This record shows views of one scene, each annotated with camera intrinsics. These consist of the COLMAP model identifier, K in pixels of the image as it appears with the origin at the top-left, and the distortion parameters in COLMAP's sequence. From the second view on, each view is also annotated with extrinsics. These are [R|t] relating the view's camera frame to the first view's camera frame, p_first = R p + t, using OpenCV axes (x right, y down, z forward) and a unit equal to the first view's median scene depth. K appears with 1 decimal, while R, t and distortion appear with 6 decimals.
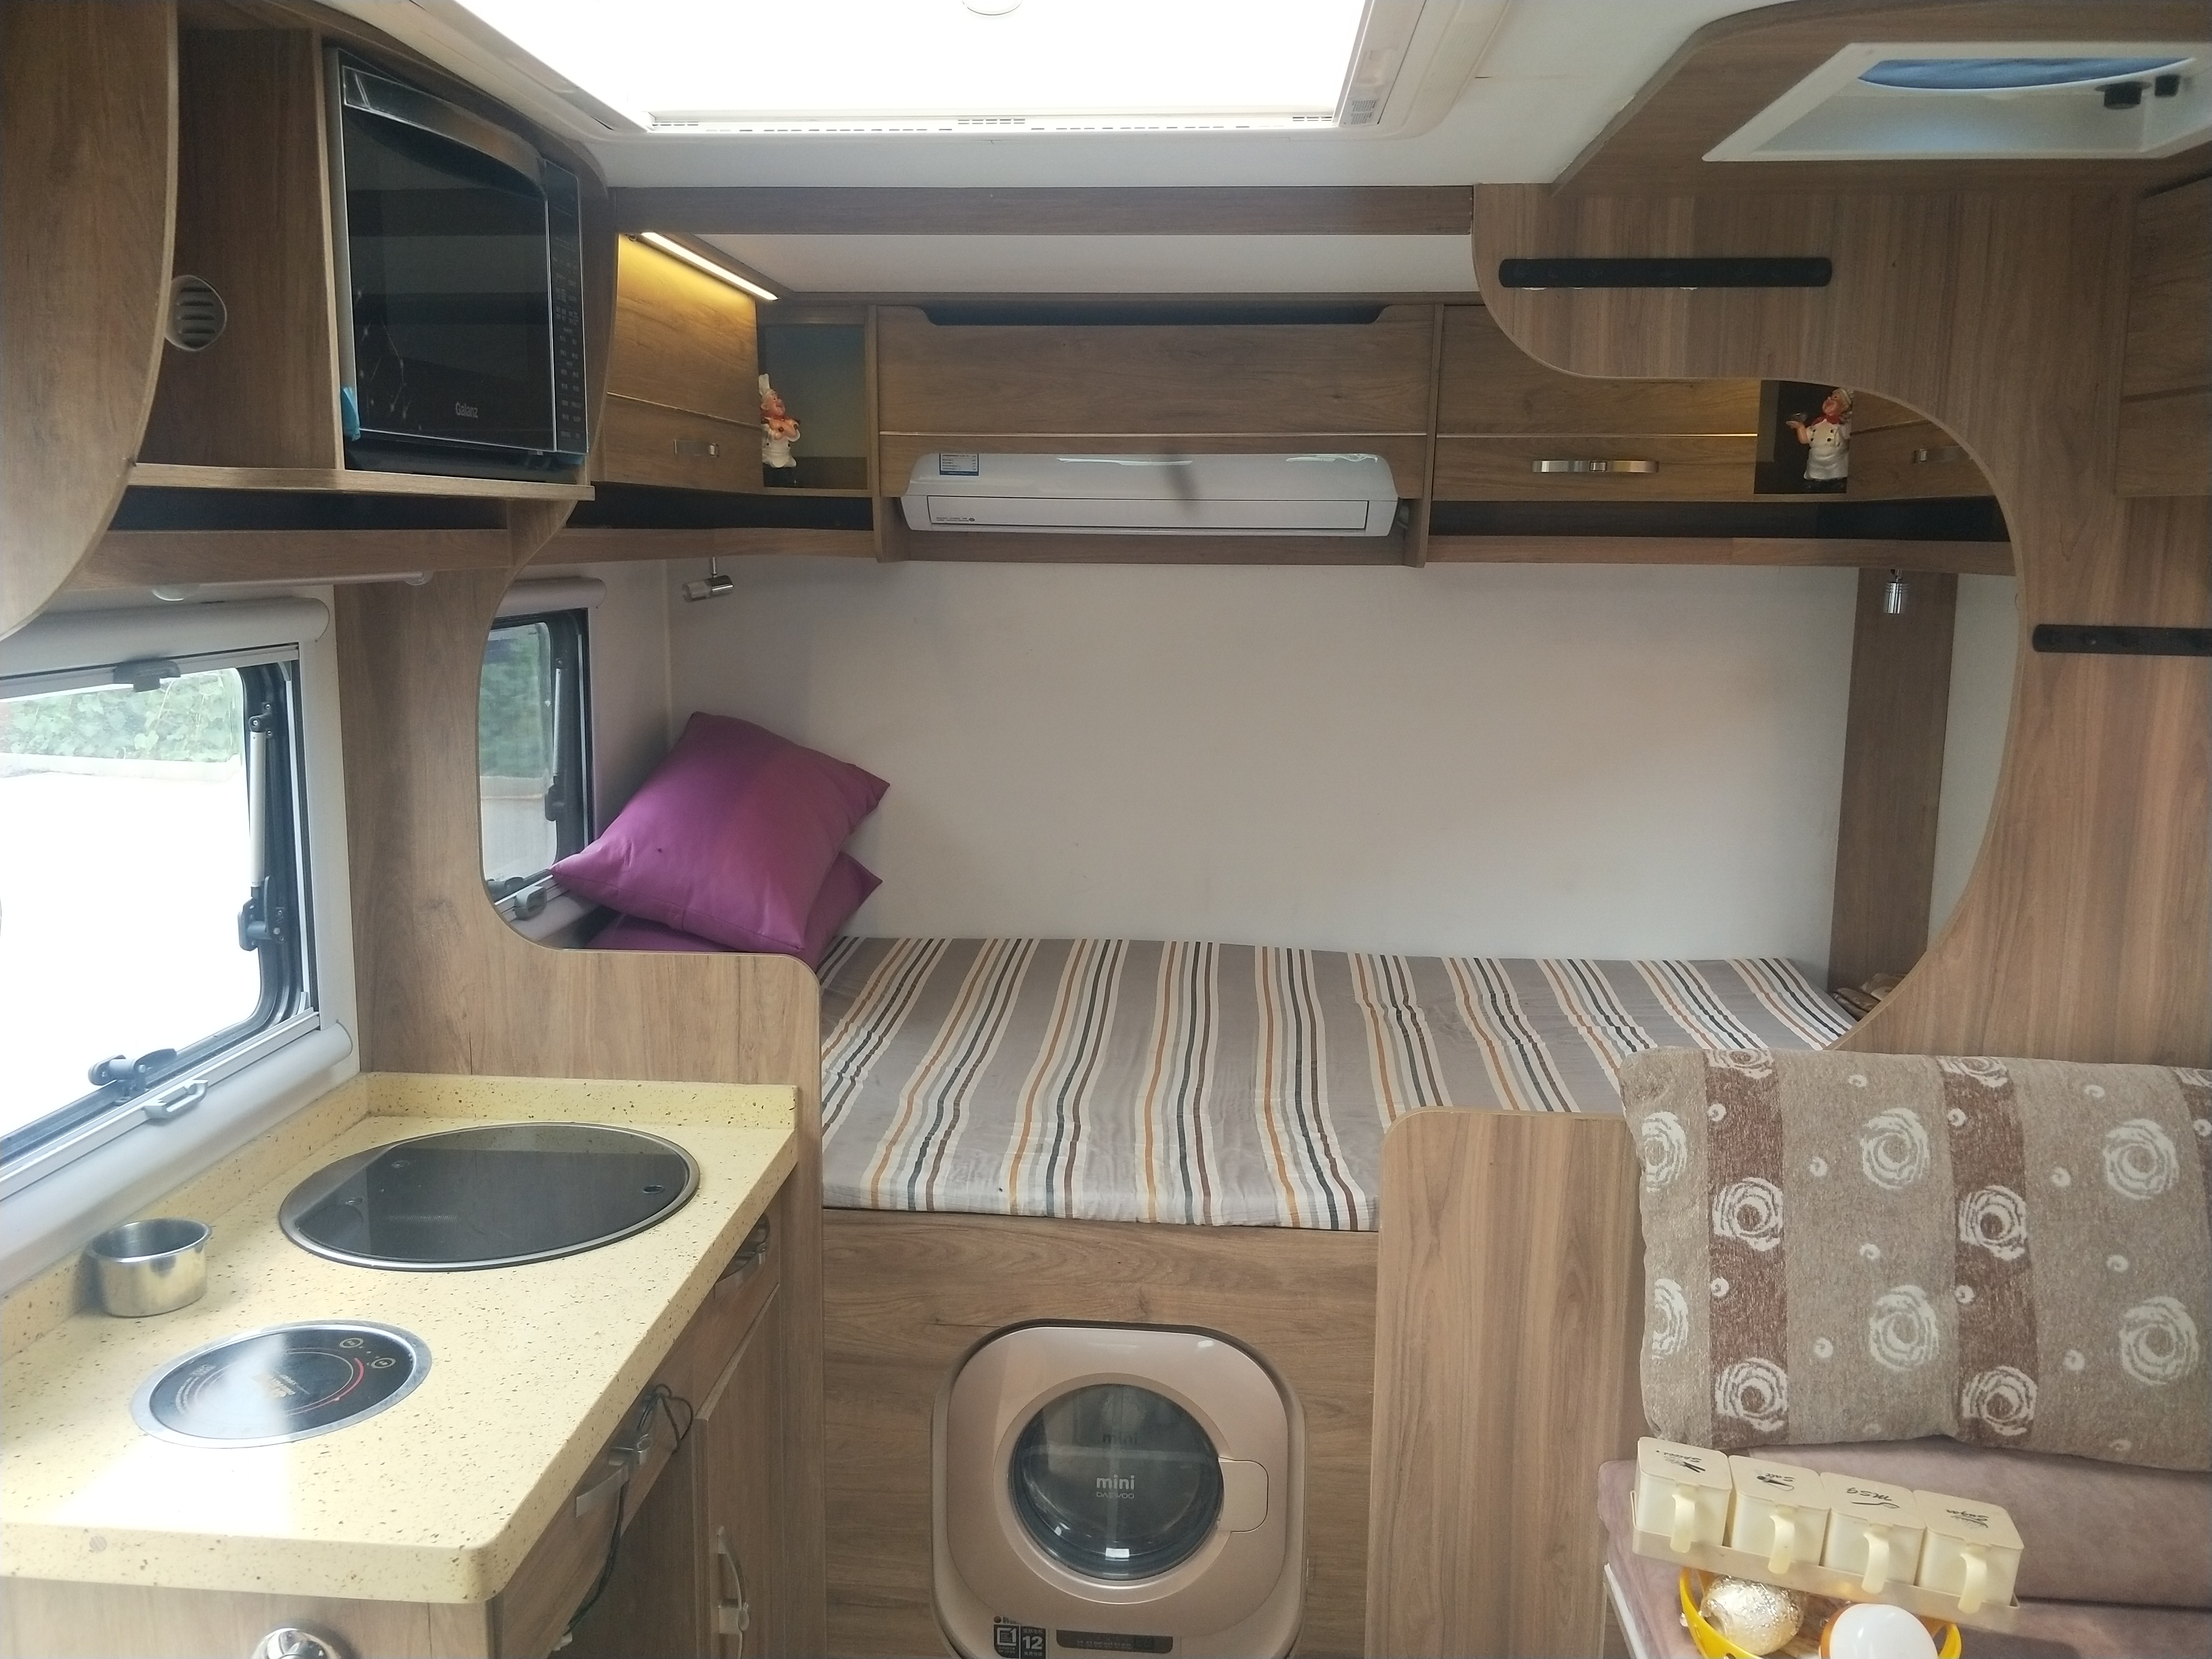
lens RADIAL K [[1797.9, 0, 1019.1], [0, 1797.9, 813.6], [0, 0, 1]] dist [0.045265, -0.063721]
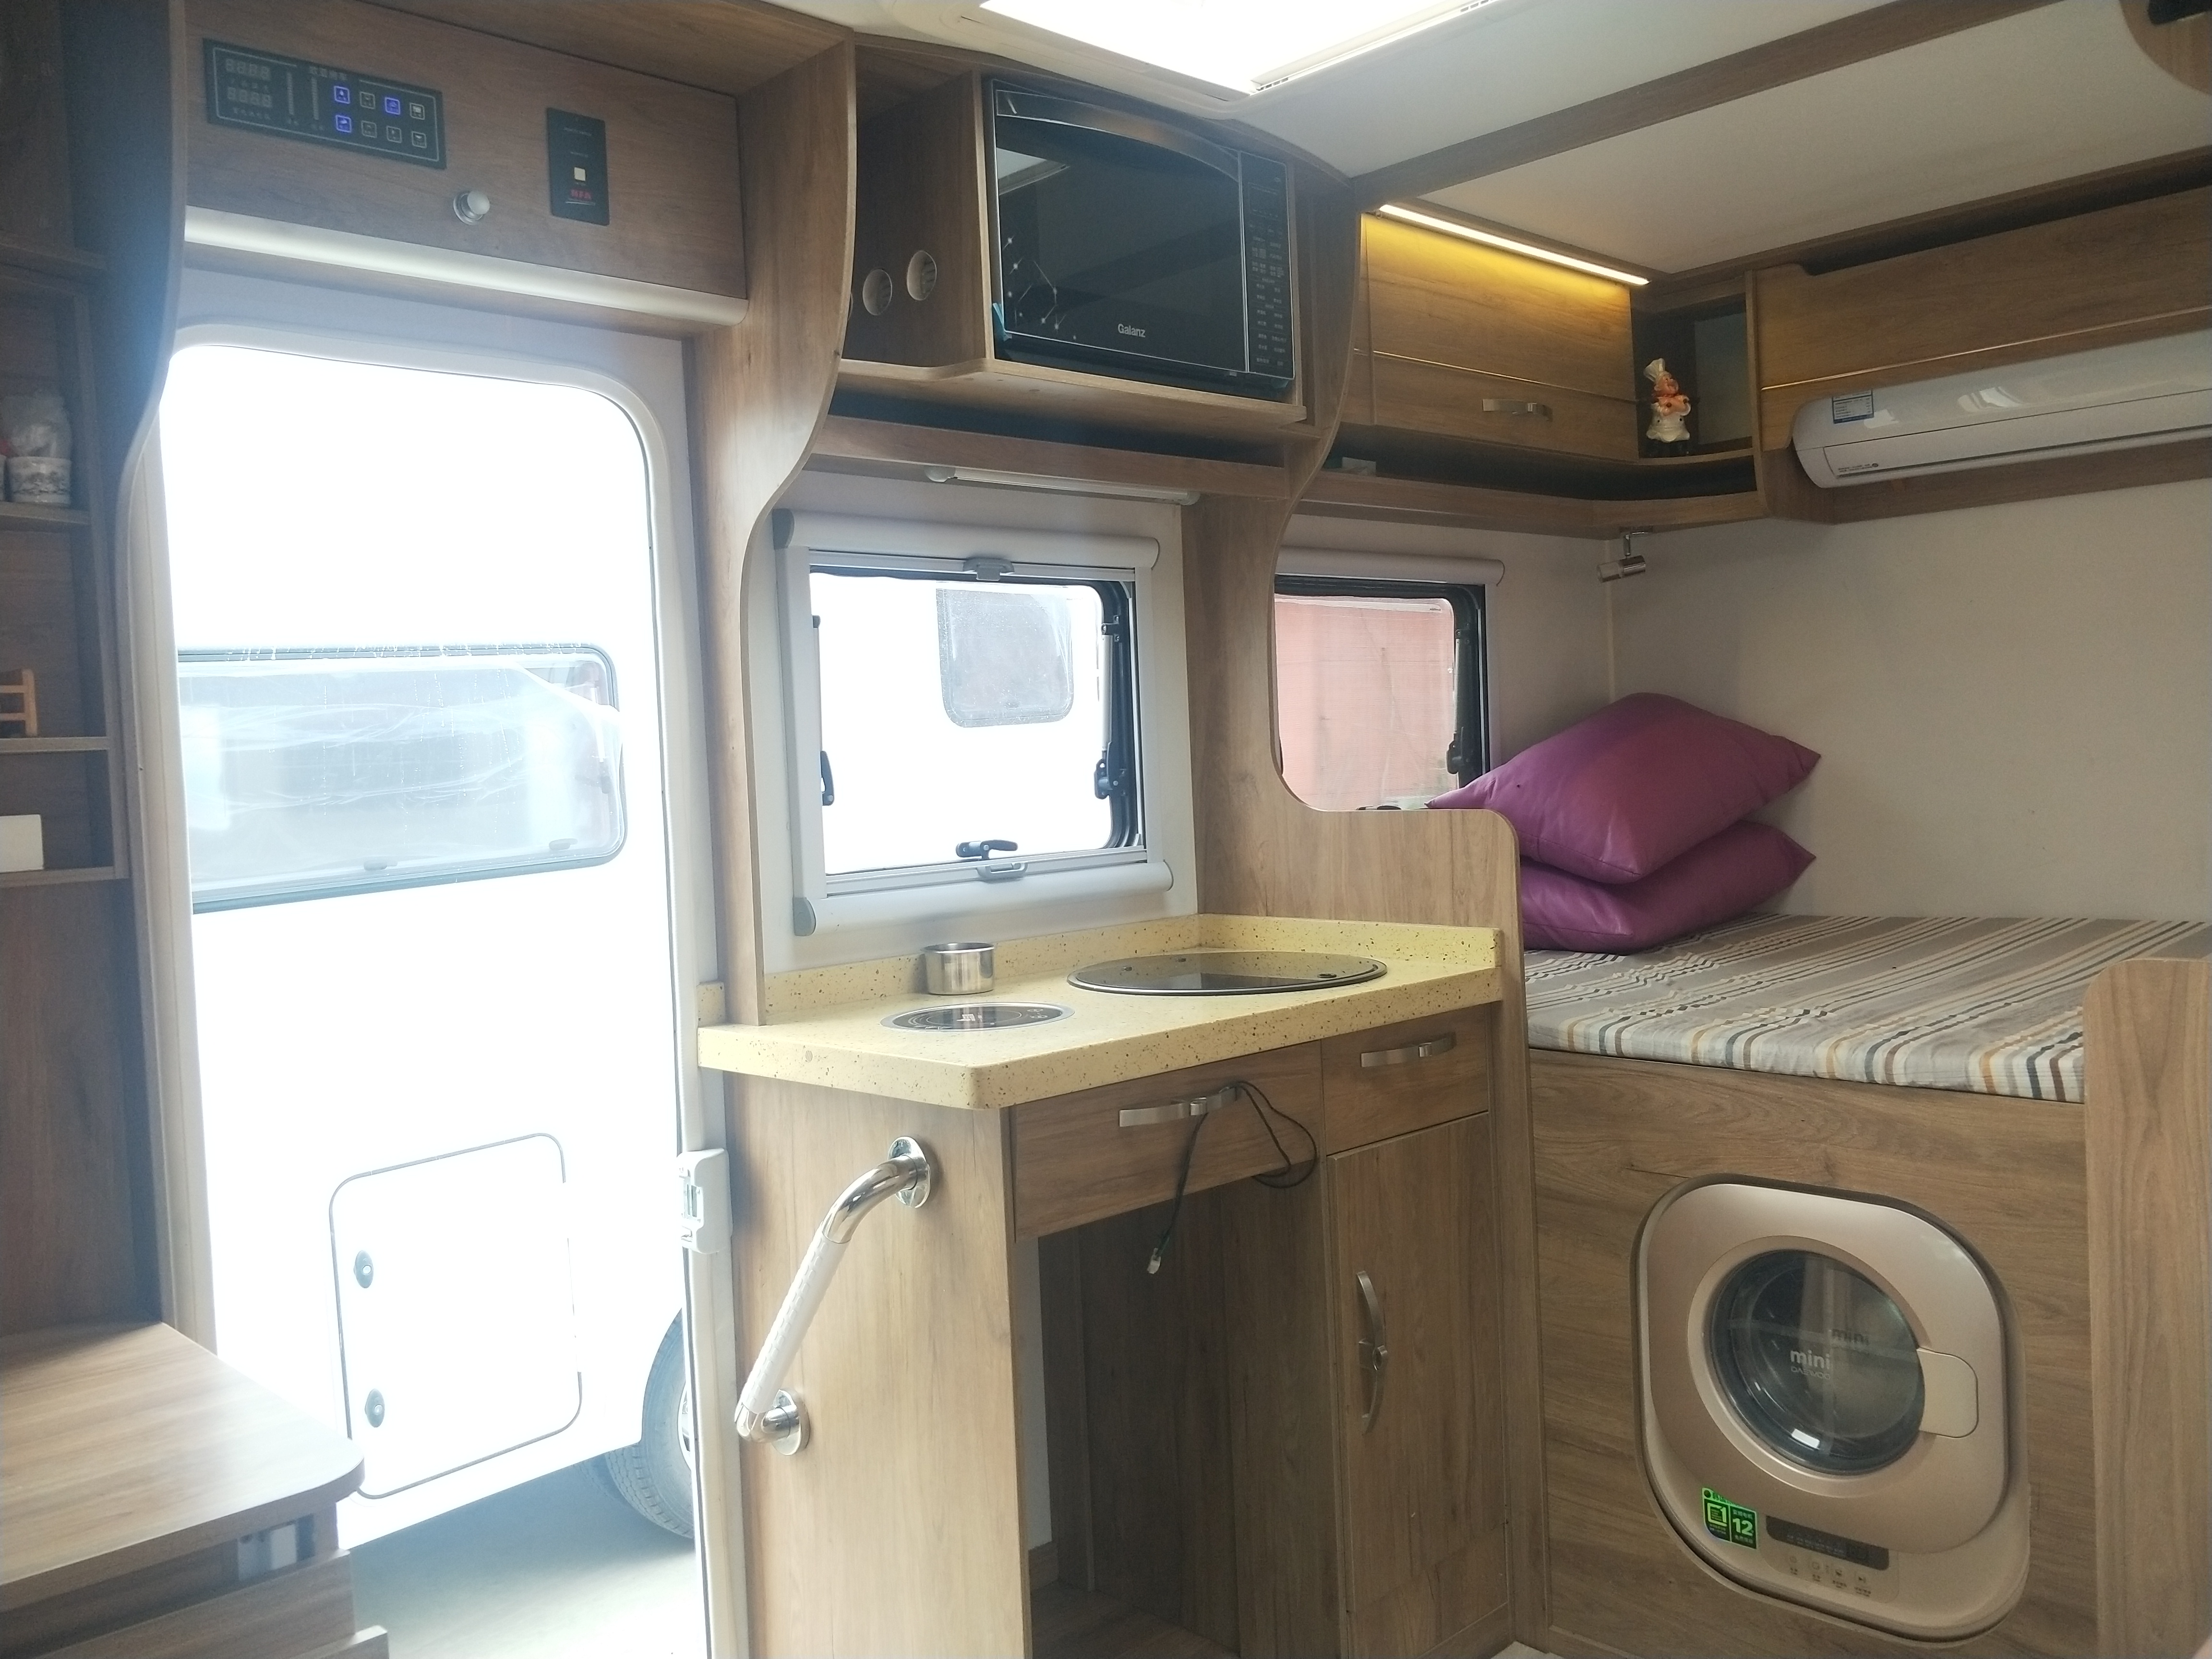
lens RADIAL K [[1780.7, 0, 1058.3], [0, 1780.7, 830.0], [0, 0, 1]] dist [0.065574, -0.004522]
pose [[0.752655, -0.010870, -0.658325, 0.398950], [-0.057917, 0.994895, -0.082643, 0.197594], [0.655862, 0.100330, 0.748183, -0.011467]]
